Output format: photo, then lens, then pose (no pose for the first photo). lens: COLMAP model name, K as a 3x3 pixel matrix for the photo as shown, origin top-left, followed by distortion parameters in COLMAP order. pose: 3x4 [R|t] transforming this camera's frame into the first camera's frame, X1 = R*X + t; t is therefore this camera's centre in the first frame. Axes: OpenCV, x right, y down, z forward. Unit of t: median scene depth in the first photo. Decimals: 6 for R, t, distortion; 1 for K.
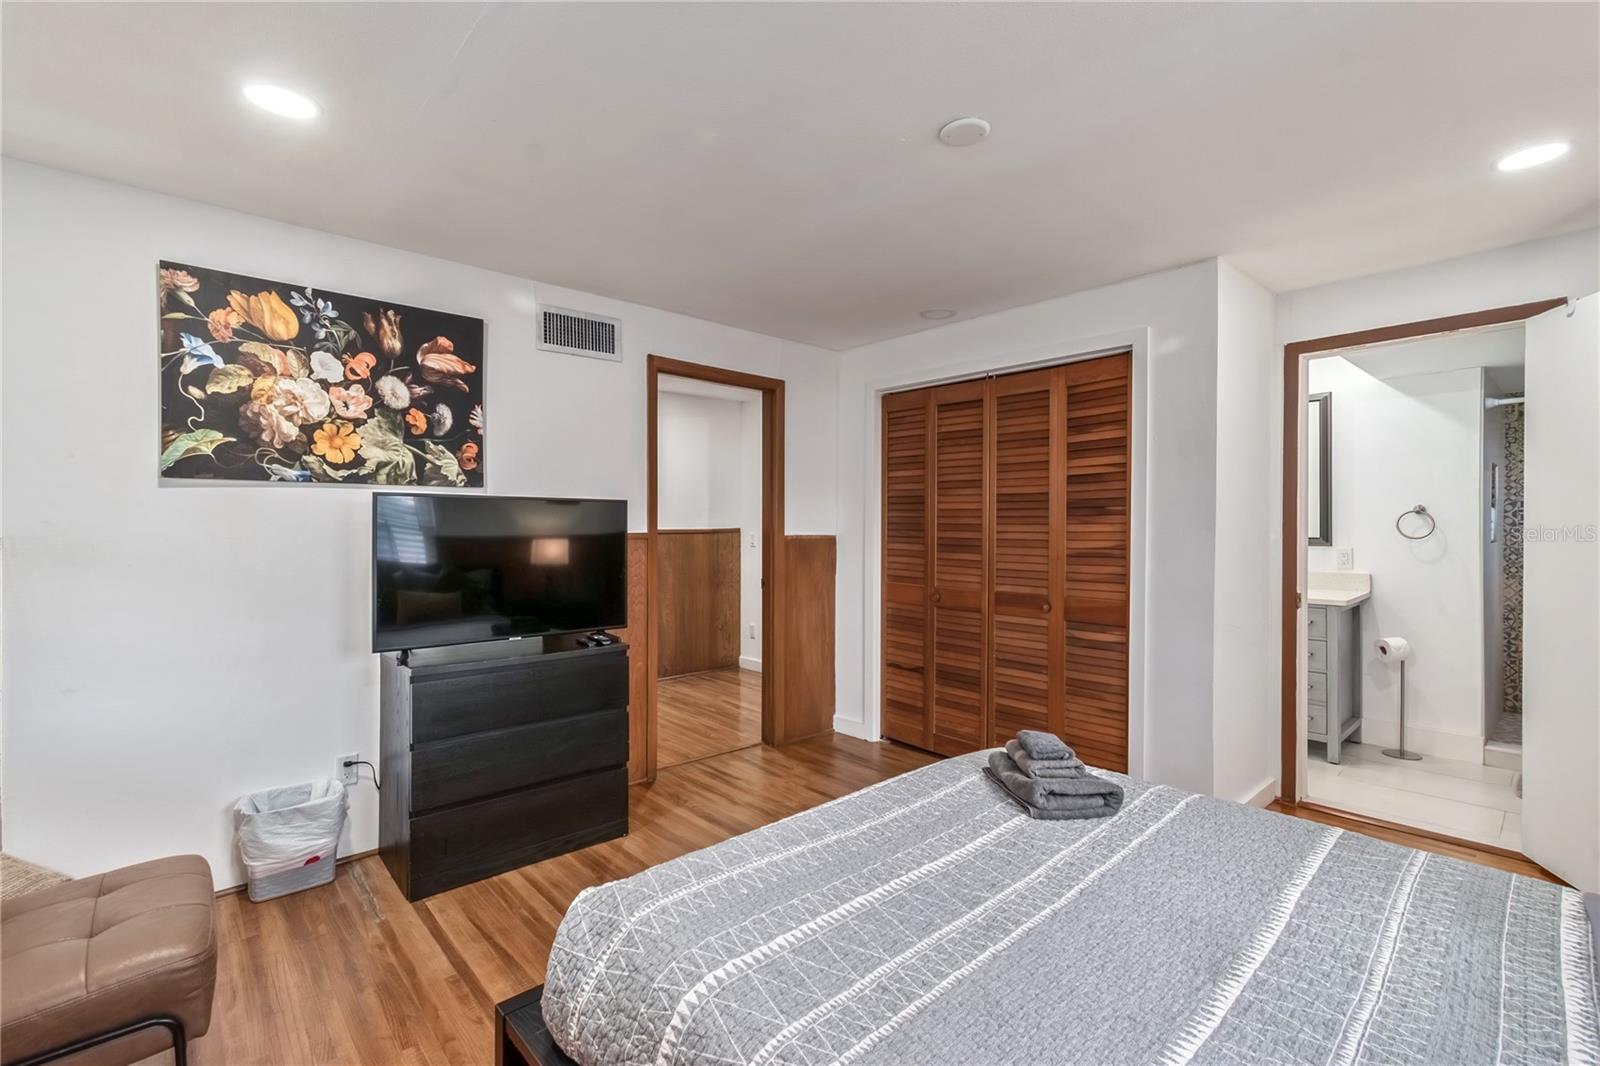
lens RADIAL K [[712.5, 0, 803.1], [0, 712.5, 522.3], [0, 0, 1]] dist [-0.002733, -0.000621]
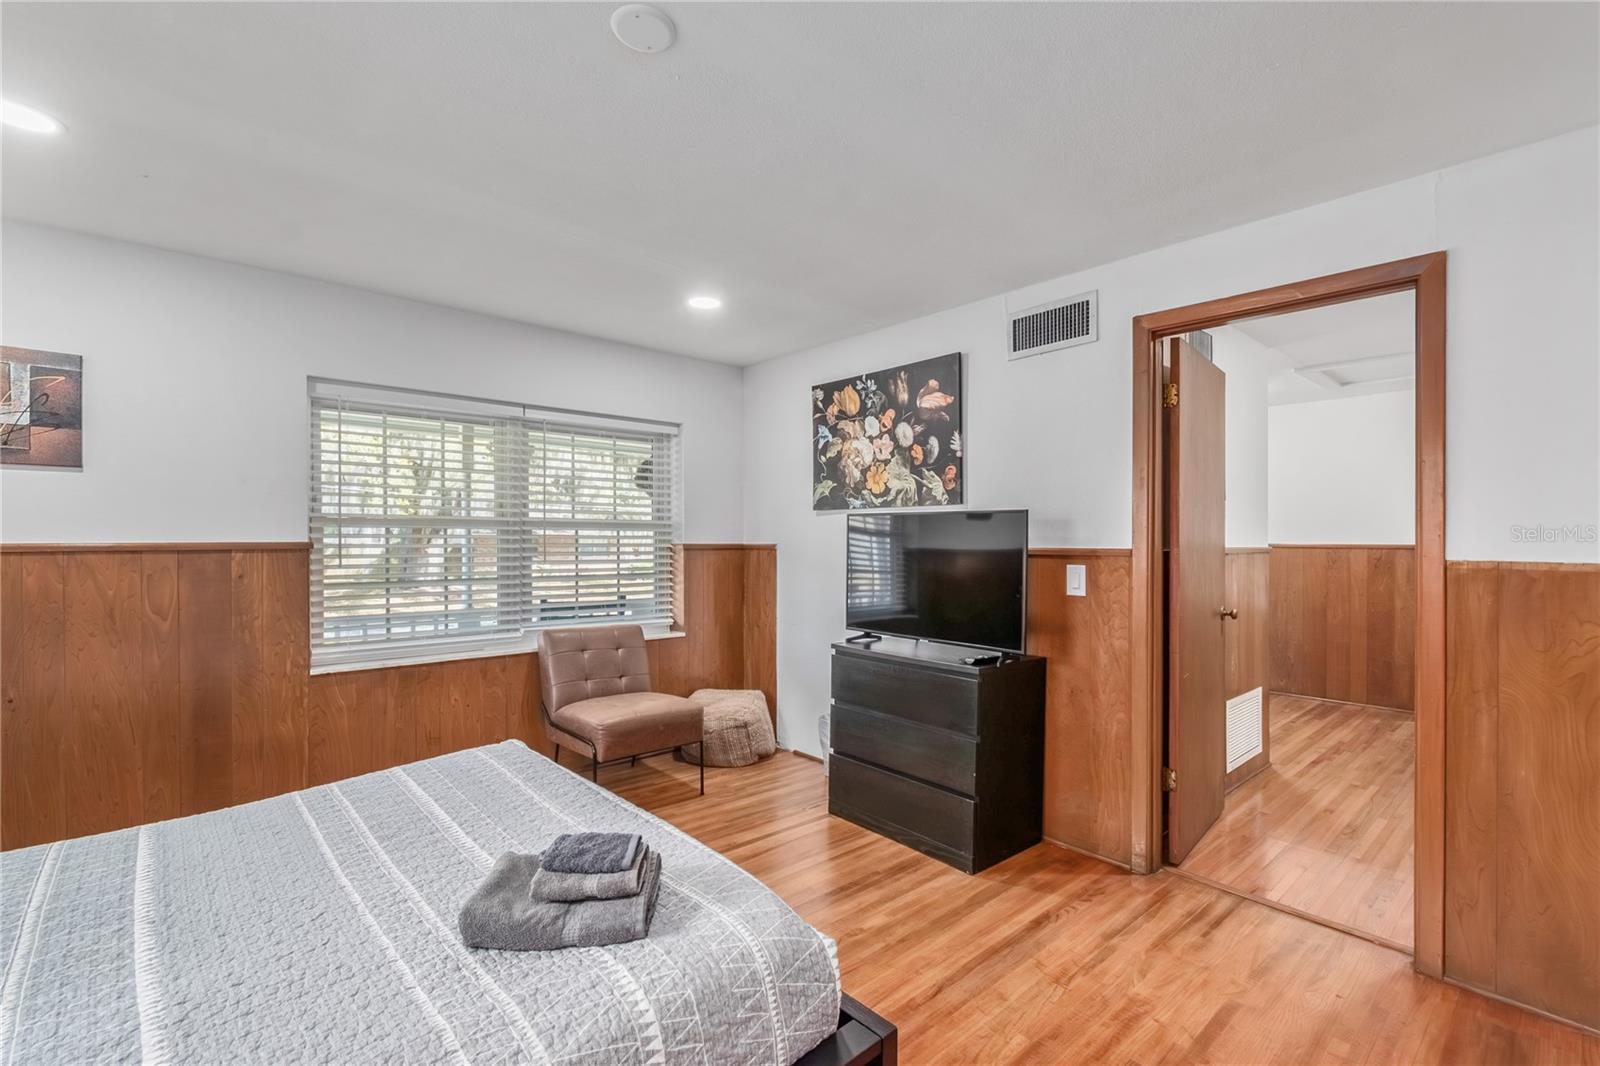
lens RADIAL K [[712.5, 0, 815.4], [0, 712.5, 539.8], [0, 0, 1]] dist [-0.002733, -0.000621]
pose [[-0.003150, 0.002145, -0.999993, 0.728665], [-0.003112, 0.999993, 0.002155, 0.004967], [0.999990, 0.003119, -0.003143, 0.865280]]
